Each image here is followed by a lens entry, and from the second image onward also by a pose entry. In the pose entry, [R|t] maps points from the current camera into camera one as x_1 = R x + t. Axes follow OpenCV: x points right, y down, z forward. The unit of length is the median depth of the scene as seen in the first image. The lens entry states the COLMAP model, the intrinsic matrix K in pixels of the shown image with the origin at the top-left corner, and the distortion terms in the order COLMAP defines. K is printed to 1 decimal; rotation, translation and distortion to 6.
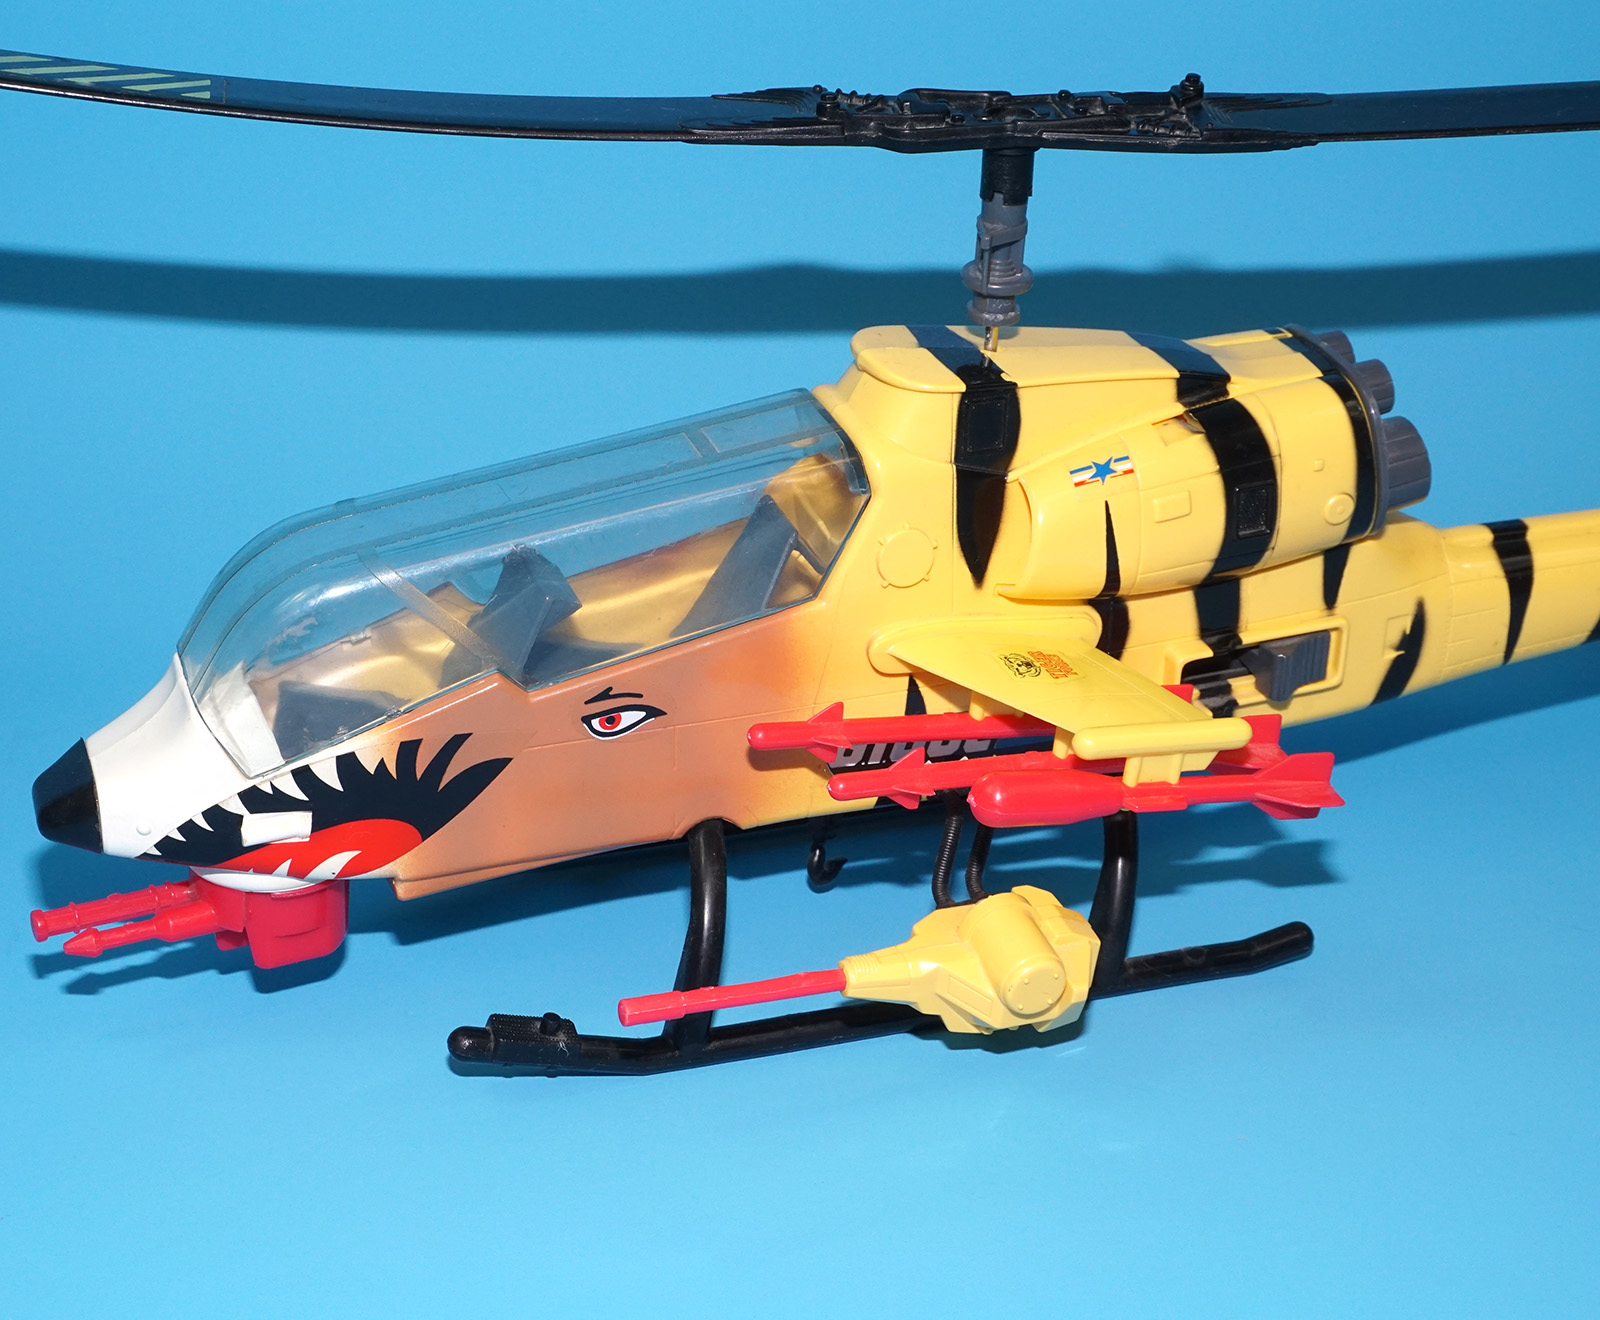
lens RADIAL K [[2901.0, 0, 800.0], [0, 2901.0, 660.0], [0, 0, 1]] dist [0.003238, 0.066892]
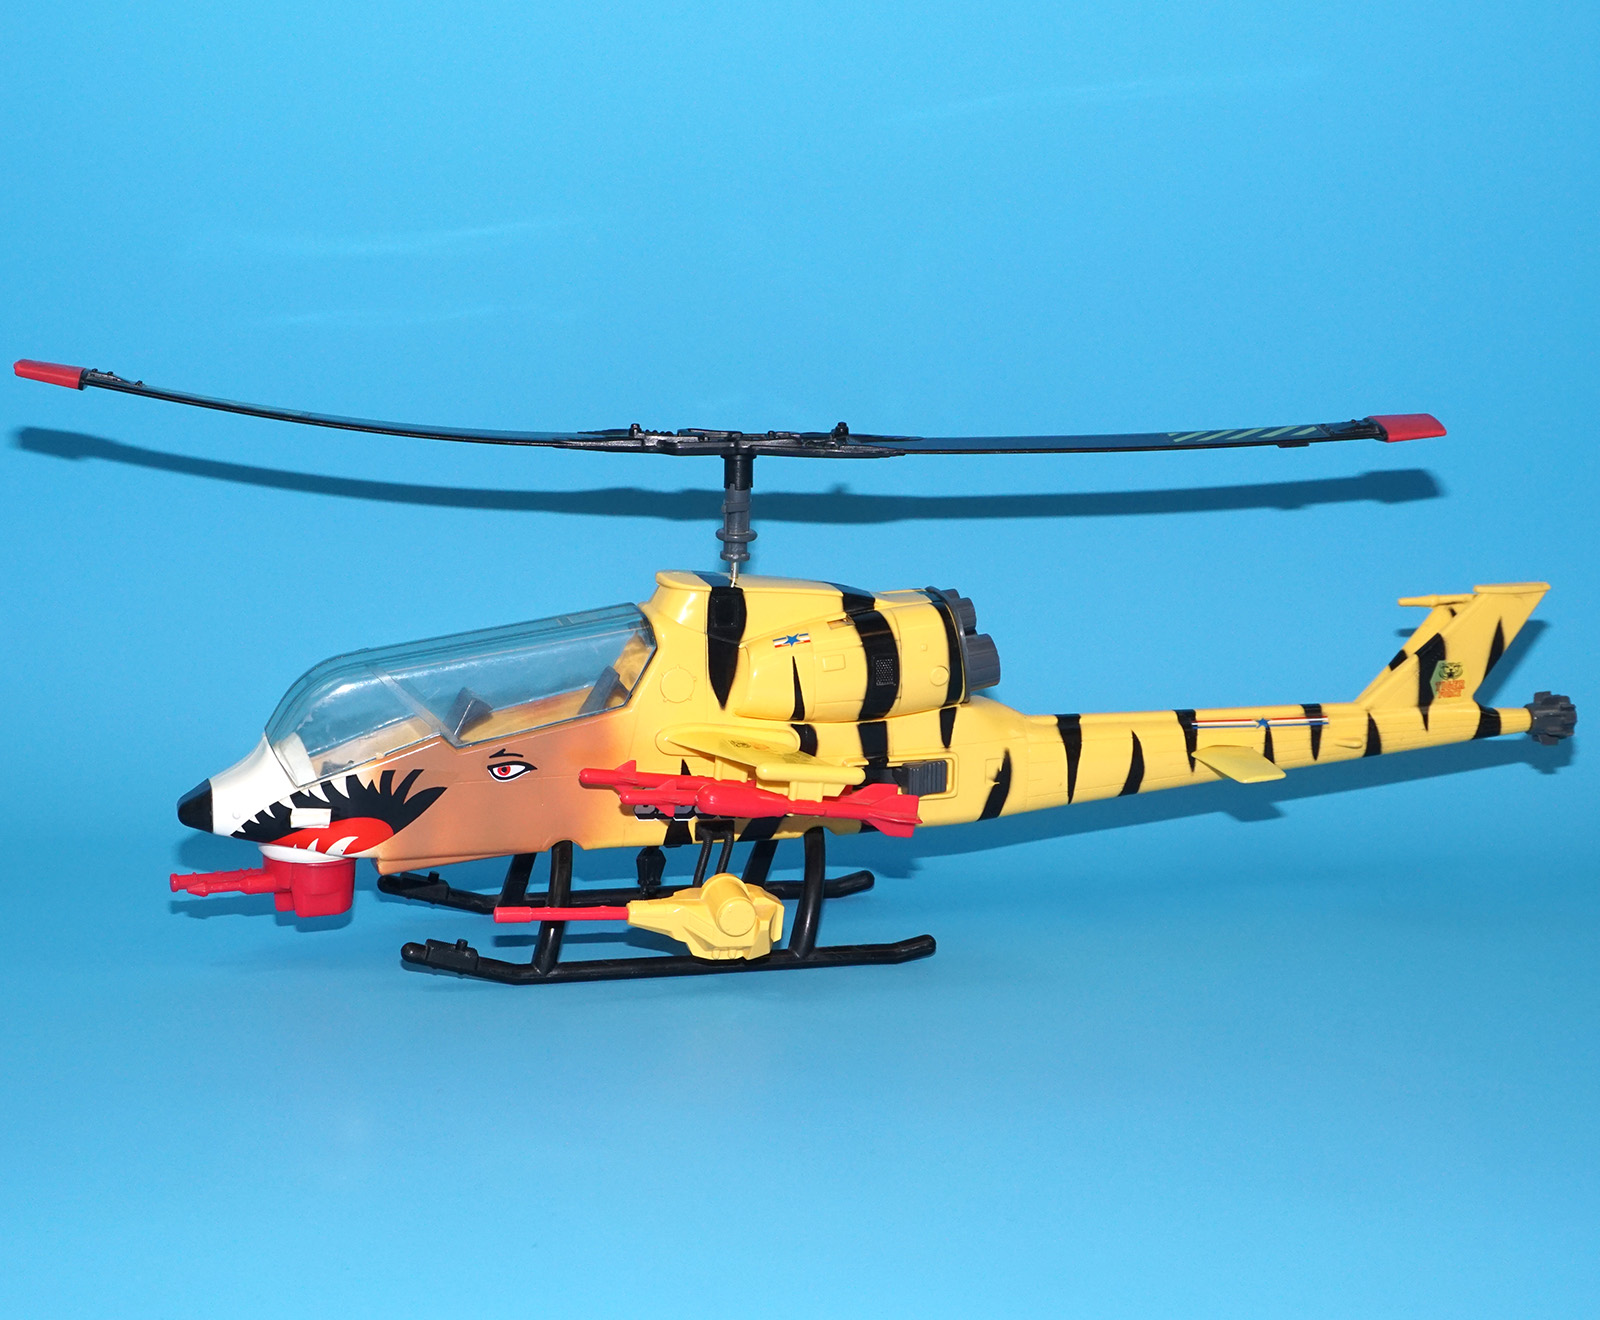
lens RADIAL K [[2901.0, 0, 800.0], [0, 2901.0, 660.0], [0, 0, 1]] dist [0.003238, 0.066892]
pose [[0.997471, 0.009690, -0.070410, 0.234539], [-0.028354, 0.962667, -0.269200, 0.421710], [0.065173, 0.270516, 0.960507, -0.687092]]
